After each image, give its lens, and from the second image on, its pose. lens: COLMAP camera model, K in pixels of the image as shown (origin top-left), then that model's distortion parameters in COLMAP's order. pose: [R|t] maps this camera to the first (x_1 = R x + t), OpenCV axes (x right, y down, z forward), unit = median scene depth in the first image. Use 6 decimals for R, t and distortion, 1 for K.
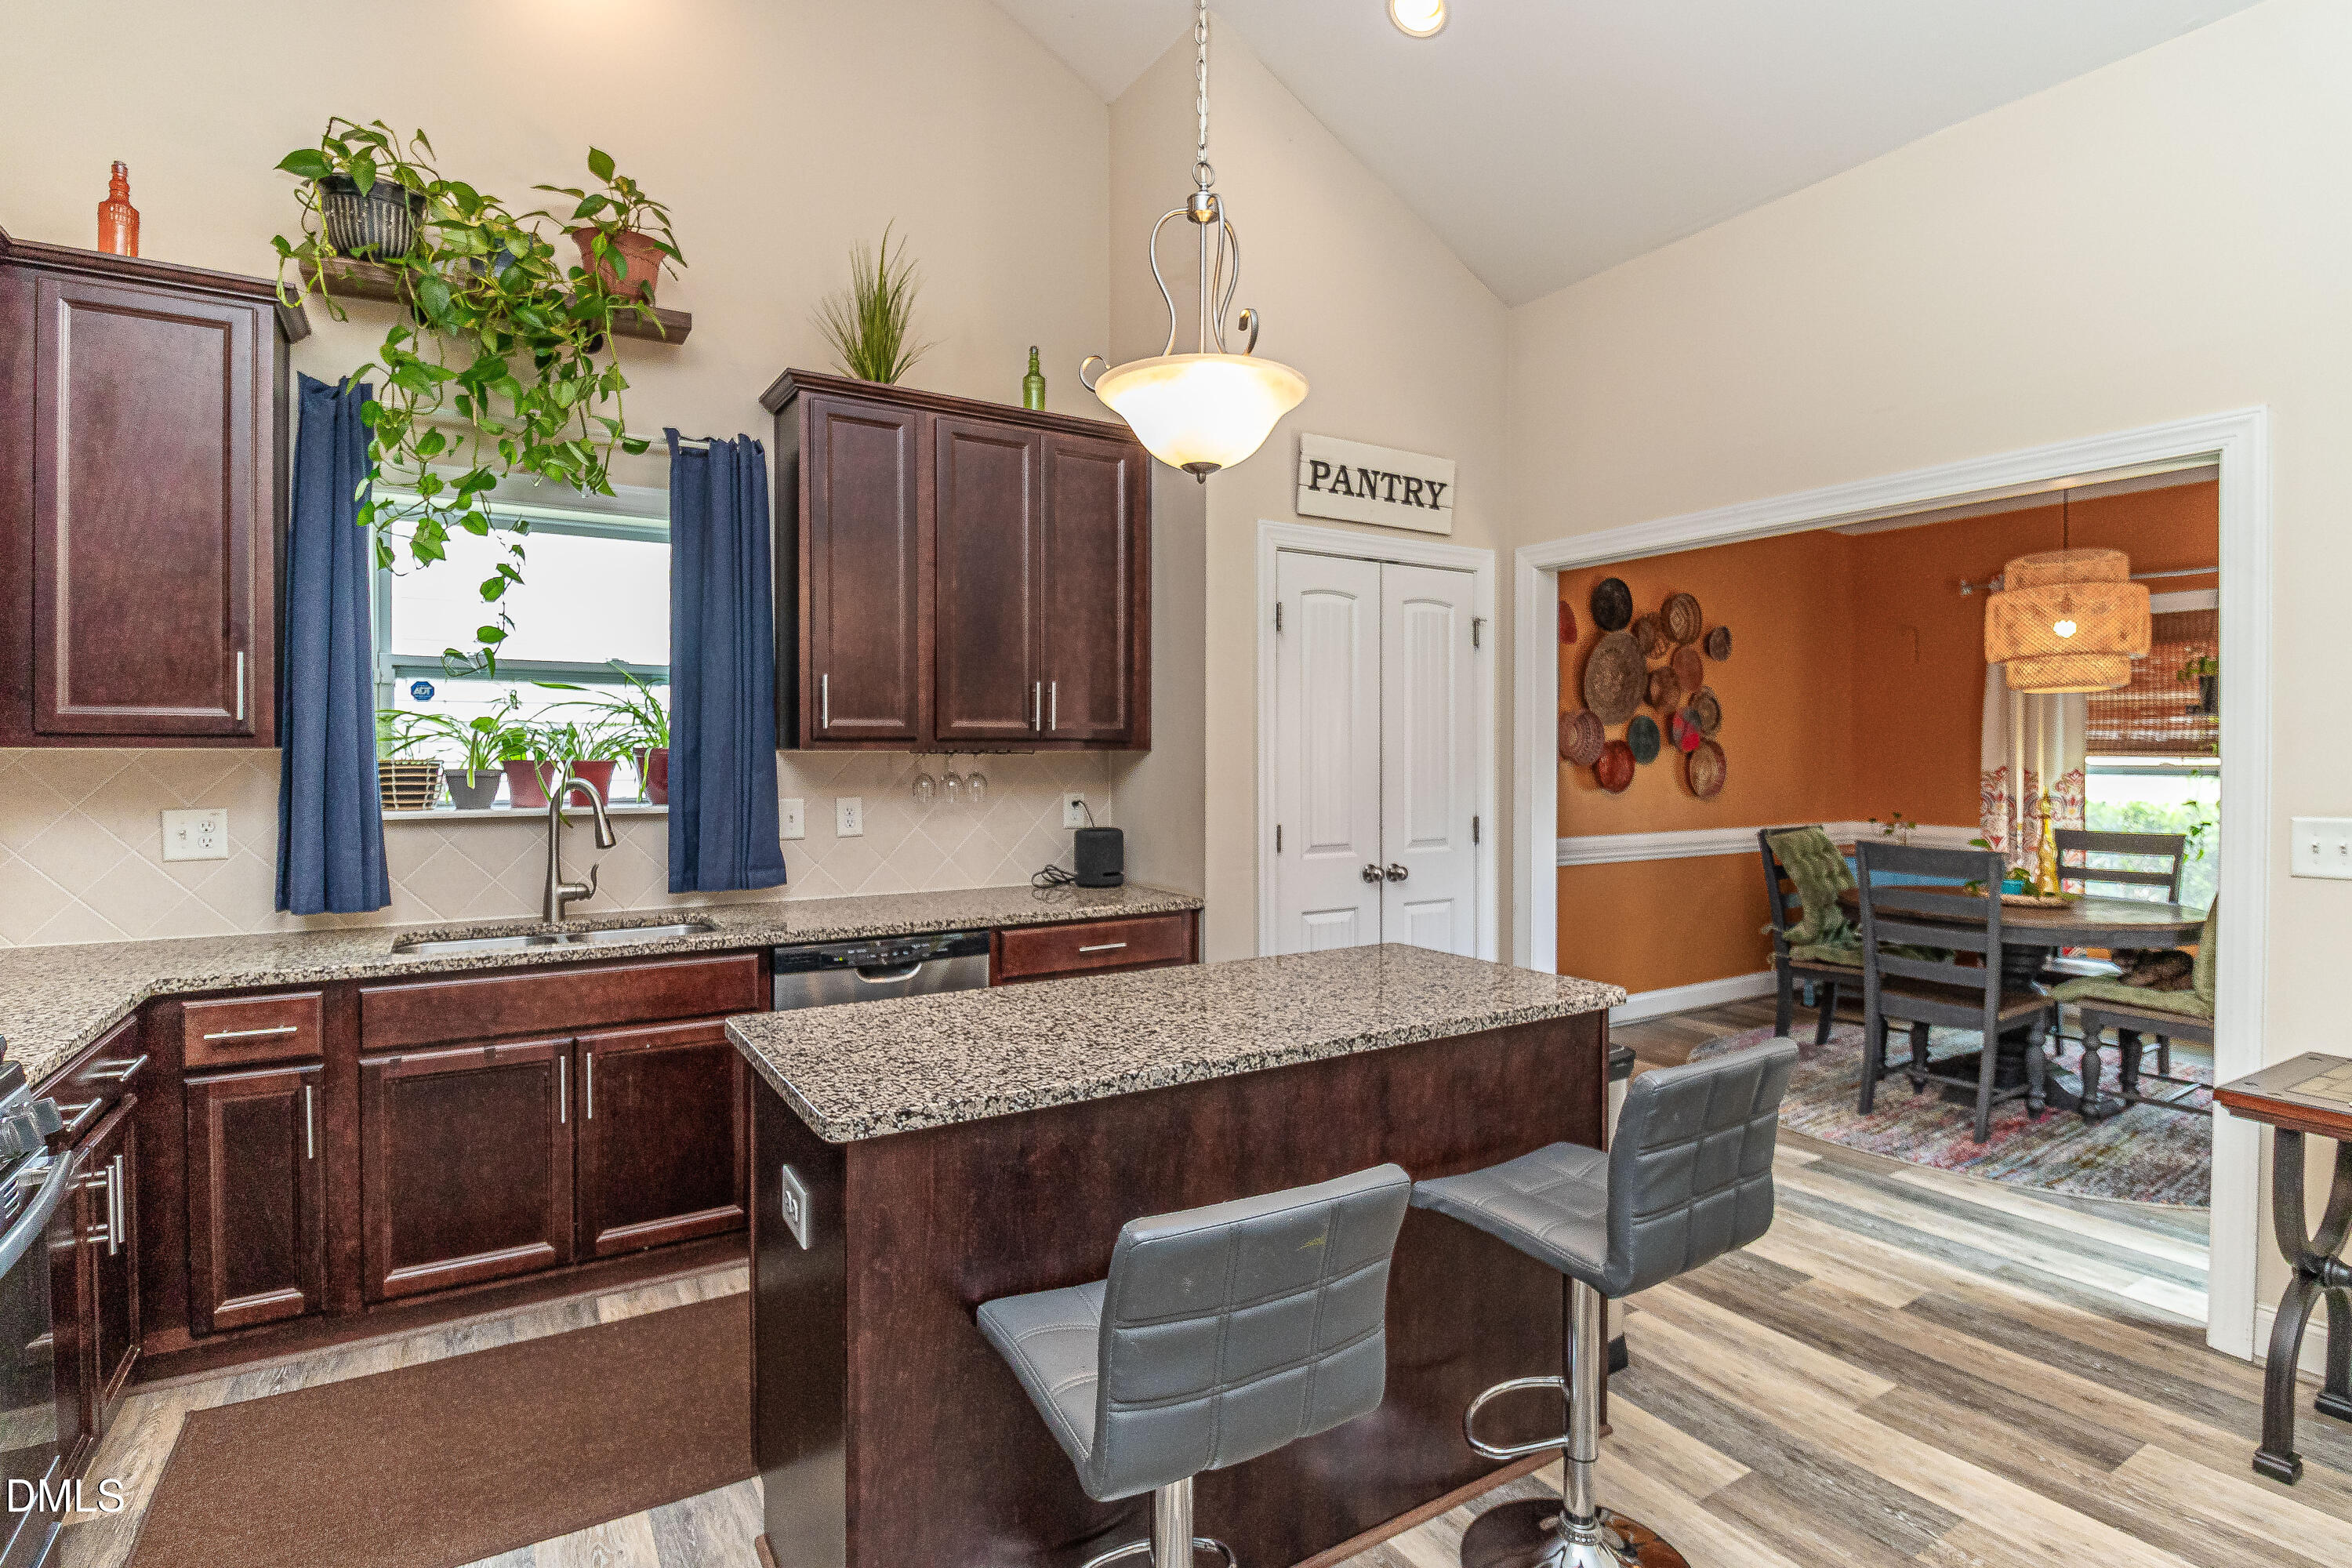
lens RADIAL K [[1146.2, 0, 1177.4], [0, 1146.2, 749.9], [0, 0, 1]] dist [0.000905, -0.000309]
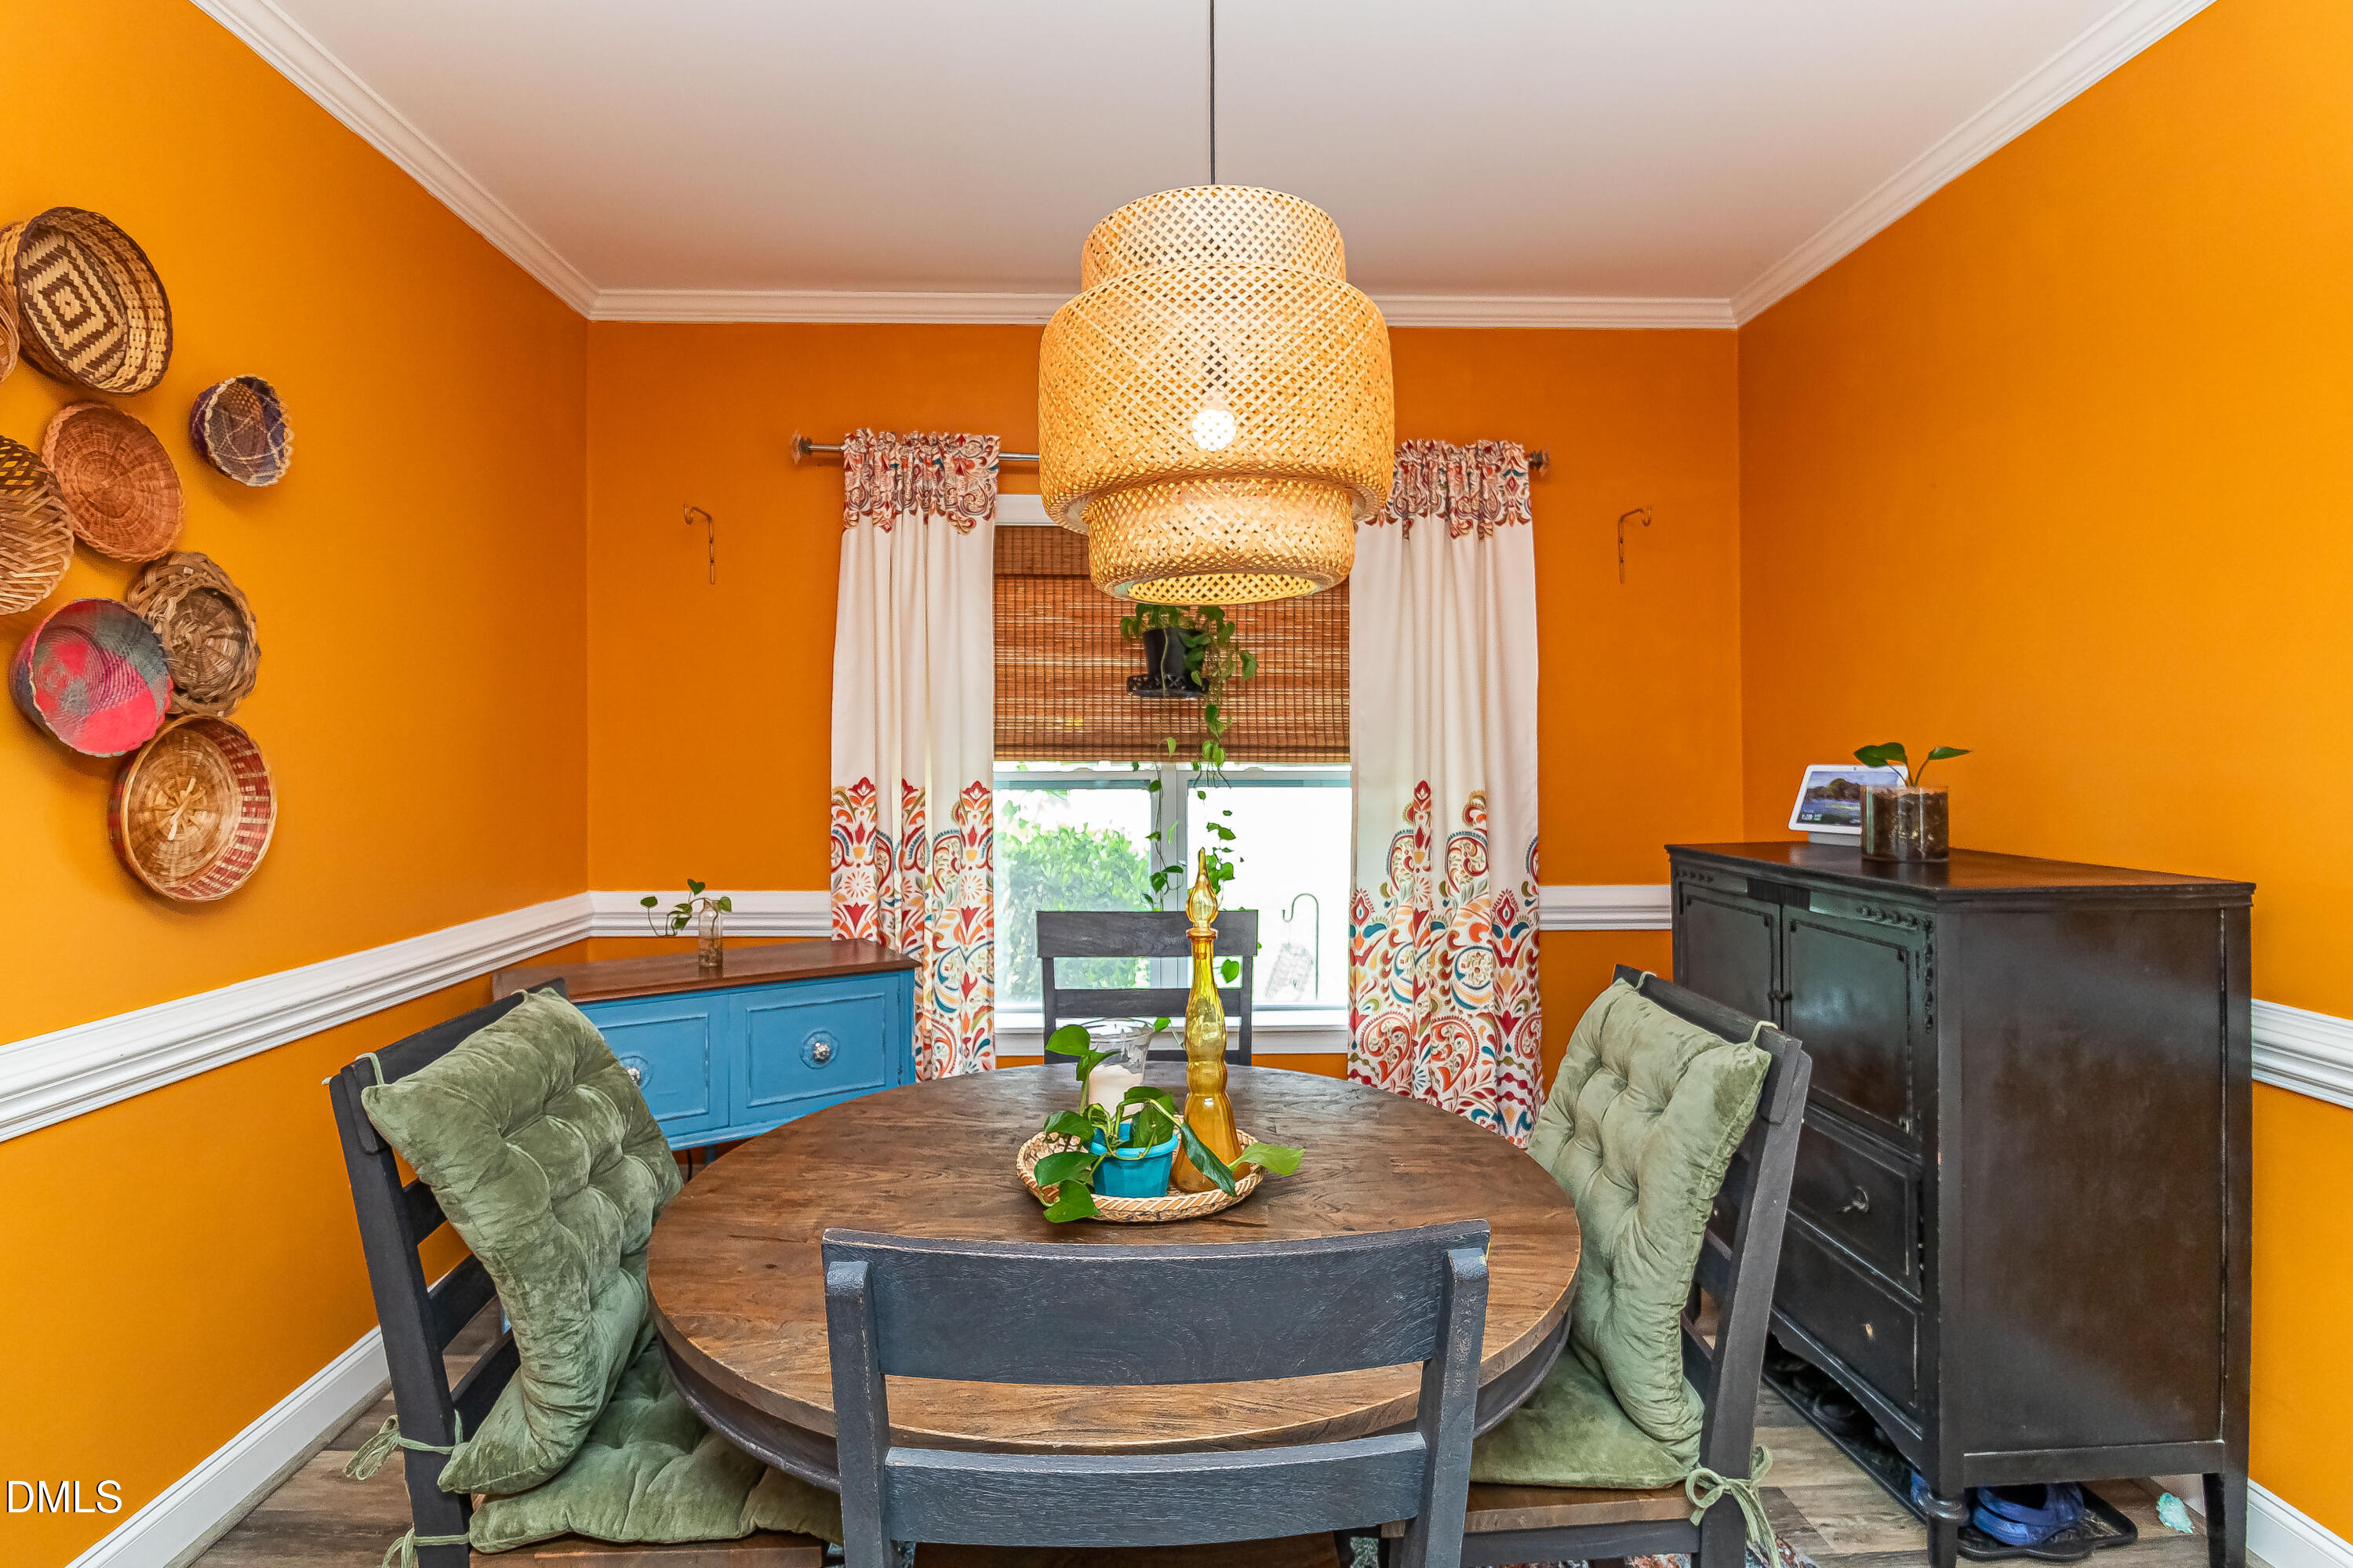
lens RADIAL K [[1146.8, 0, 1177.9], [0, 1146.8, 749.9], [0, 0, 1]] dist [0.000905, -0.000309]
pose [[0.500193, -0.007336, 0.865883, 0.234184], [0.000284, 0.999965, 0.008307, -0.002659], [-0.865914, -0.003909, 0.500178, 0.438291]]
